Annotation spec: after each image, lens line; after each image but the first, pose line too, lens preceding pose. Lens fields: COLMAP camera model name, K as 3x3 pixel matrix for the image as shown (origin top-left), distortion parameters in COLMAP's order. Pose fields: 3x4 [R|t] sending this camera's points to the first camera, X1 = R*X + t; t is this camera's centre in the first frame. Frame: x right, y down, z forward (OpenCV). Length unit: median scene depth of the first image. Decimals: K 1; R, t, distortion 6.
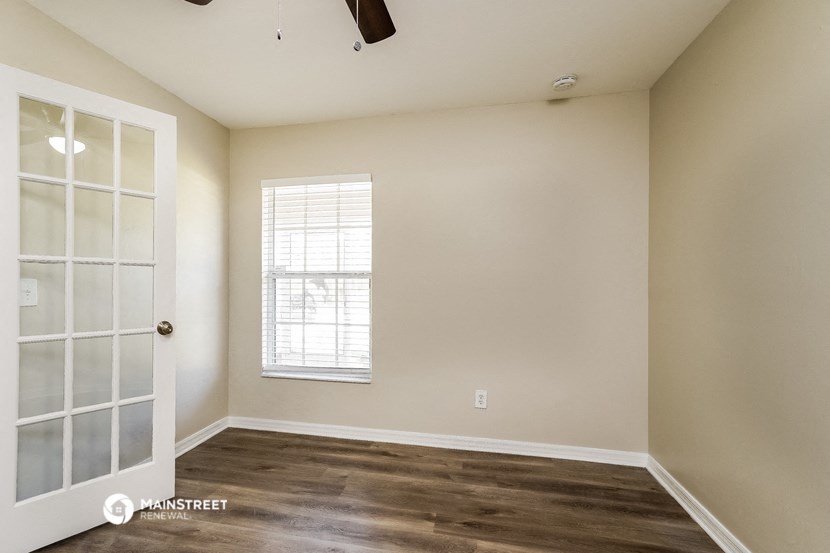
lens RADIAL K [[428.1, 0, 415.0], [0, 428.1, 276.5], [0, 0, 1]] dist [-0.002109, -0.000181]
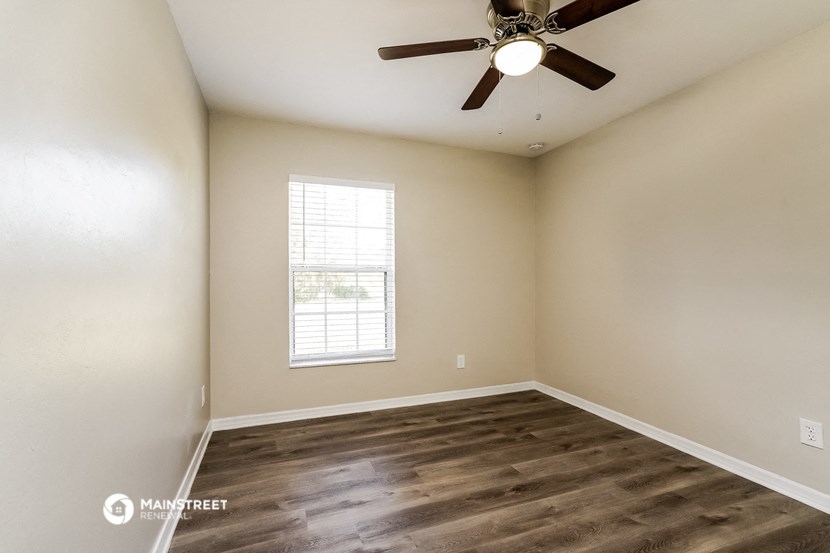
lens RADIAL K [[351.3, 0, 415.0], [0, 351.3, 276.5], [0, 0, 1]] dist [-0.001074, -0.000071]
pose [[0.840598, 0.000449, 0.541659, -0.561450], [-0.009641, 0.999854, 0.014132, 0.001860], [-0.541573, -0.017101, 0.840480, 0.138283]]
